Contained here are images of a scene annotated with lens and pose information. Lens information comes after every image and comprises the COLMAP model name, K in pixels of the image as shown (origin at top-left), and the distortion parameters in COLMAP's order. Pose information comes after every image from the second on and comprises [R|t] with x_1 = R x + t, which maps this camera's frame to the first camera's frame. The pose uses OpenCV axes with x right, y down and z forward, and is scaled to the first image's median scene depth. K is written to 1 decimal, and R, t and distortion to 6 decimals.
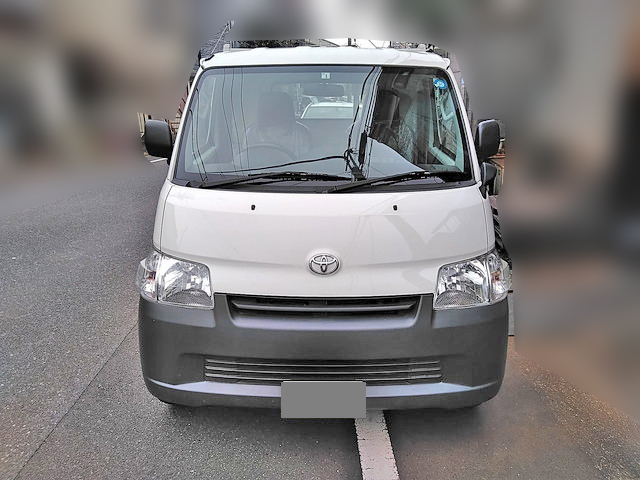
lens RADIAL K [[587.1, 0, 320.0], [0, 587.1, 240.0], [0, 0, 1]] dist [0.021564, 0.021847]
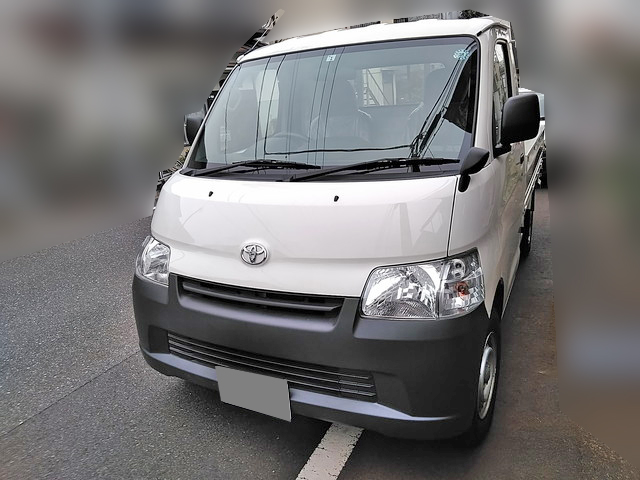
lens RADIAL K [[587.1, 0, 320.0], [0, 587.1, 240.0], [0, 0, 1]] dist [0.021564, 0.021847]
pose [[0.839640, 0.064665, -0.539280, 0.598724], [-0.062180, 0.997804, 0.022834, -0.010476], [0.539572, 0.014360, 0.841817, 0.232178]]
